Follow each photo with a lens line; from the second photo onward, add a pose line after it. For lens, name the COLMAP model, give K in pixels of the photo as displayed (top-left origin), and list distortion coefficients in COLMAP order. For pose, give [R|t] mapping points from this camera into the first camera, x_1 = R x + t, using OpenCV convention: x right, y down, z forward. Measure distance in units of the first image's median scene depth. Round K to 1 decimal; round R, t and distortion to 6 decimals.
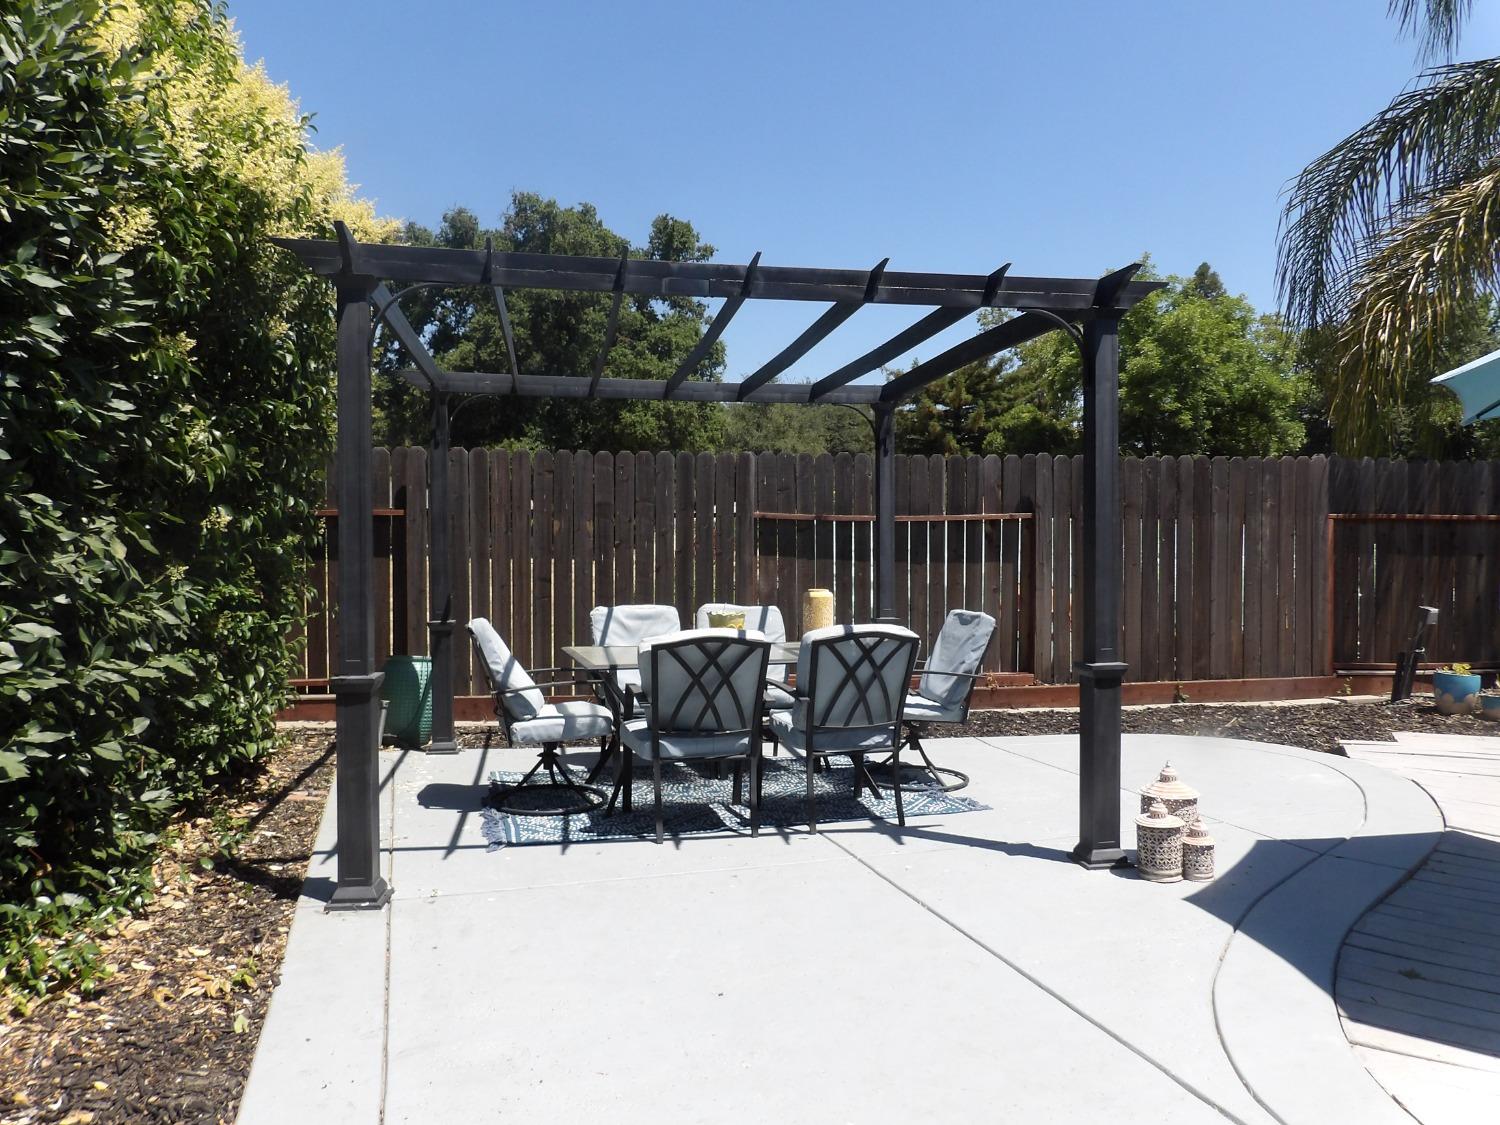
lens RADIAL K [[1061.6, 0, 755.0], [0, 1061.6, 527.9], [0, 0, 1]] dist [-0.052413, 0.049124]
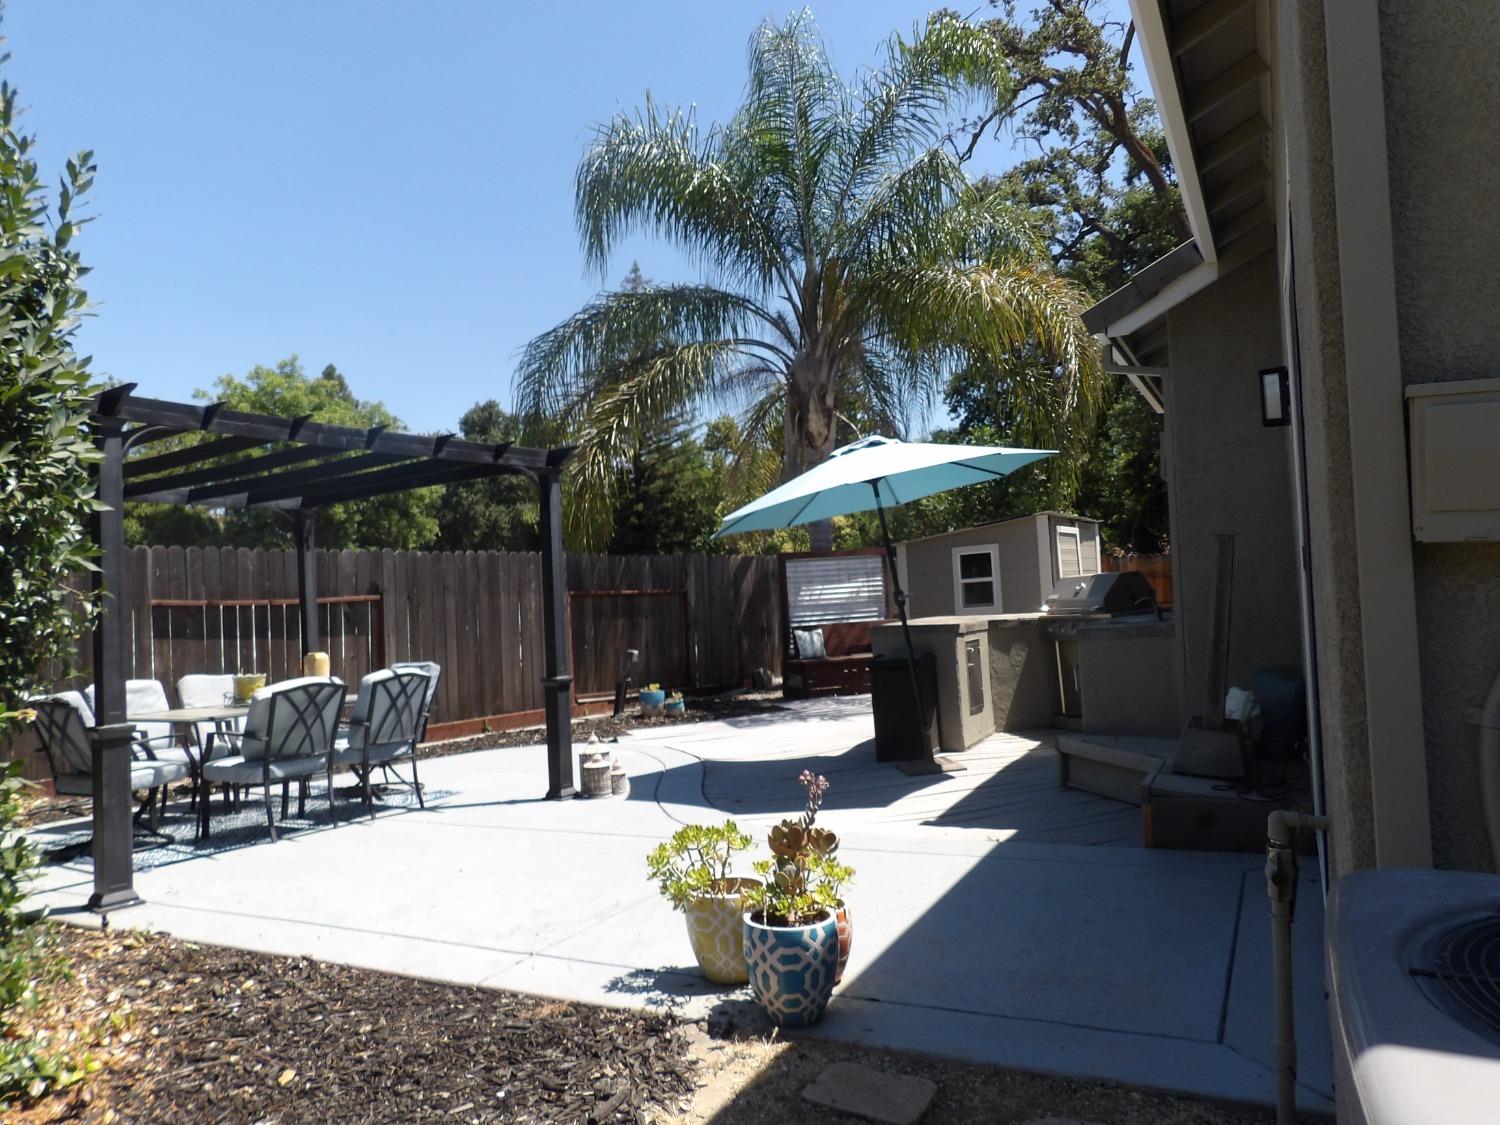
lens RADIAL K [[1061.6, 0, 755.0], [0, 1061.6, 527.9], [0, 0, 1]] dist [-0.052413, 0.049124]
pose [[0.691267, 0.021386, 0.722283, -0.513193], [0.040620, 0.996831, -0.068391, 0.014908], [-0.721456, 0.076616, 0.688208, -0.301365]]
